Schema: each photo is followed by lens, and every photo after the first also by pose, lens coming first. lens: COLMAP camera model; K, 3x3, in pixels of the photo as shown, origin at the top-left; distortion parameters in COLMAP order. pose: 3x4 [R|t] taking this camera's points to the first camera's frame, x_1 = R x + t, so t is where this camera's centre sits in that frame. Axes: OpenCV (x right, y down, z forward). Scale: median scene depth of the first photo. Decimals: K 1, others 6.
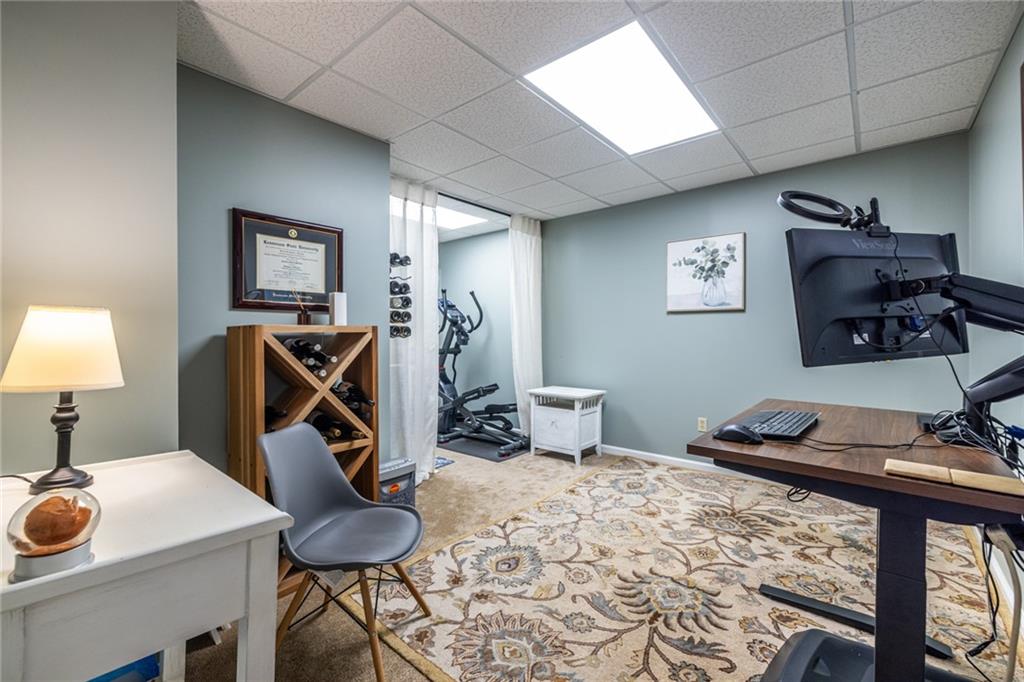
lens RADIAL K [[438.5, 0, 512.8], [0, 438.5, 336.4], [0, 0, 1]] dist [0.004962, 0.000331]
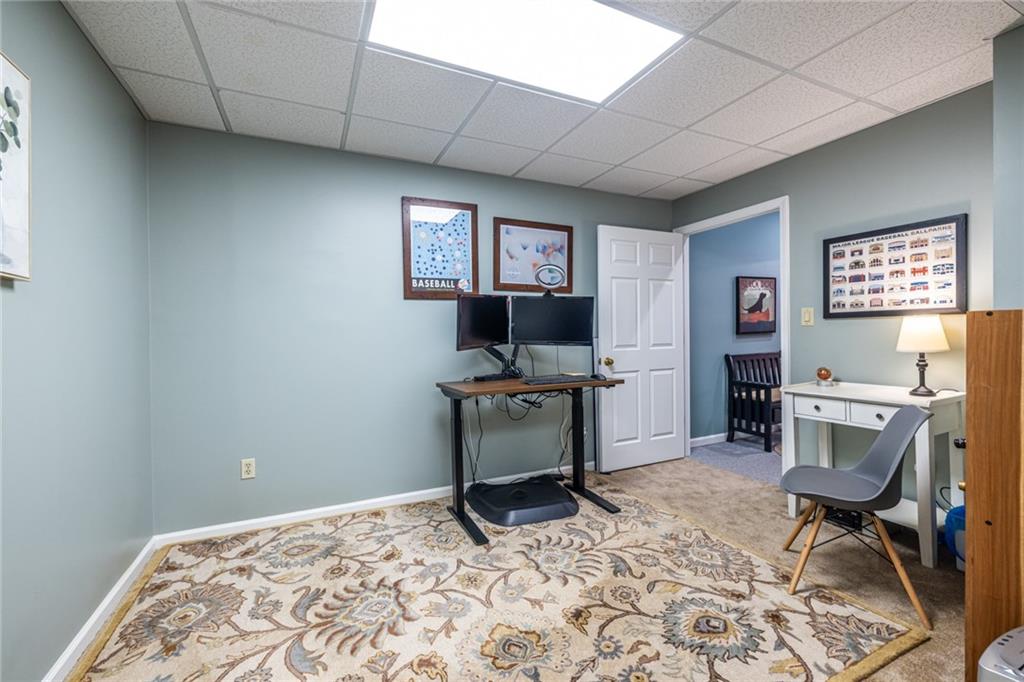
lens RADIAL K [[438.5, 0, 511.8], [0, 438.5, 344.0], [0, 0, 1]] dist [0.004962, 0.000331]
pose [[-0.912953, 0.011076, 0.407913, -0.013896], [0.022168, 0.999502, 0.022474, -0.008842], [-0.407461, 0.029560, -0.912744, 1.871902]]
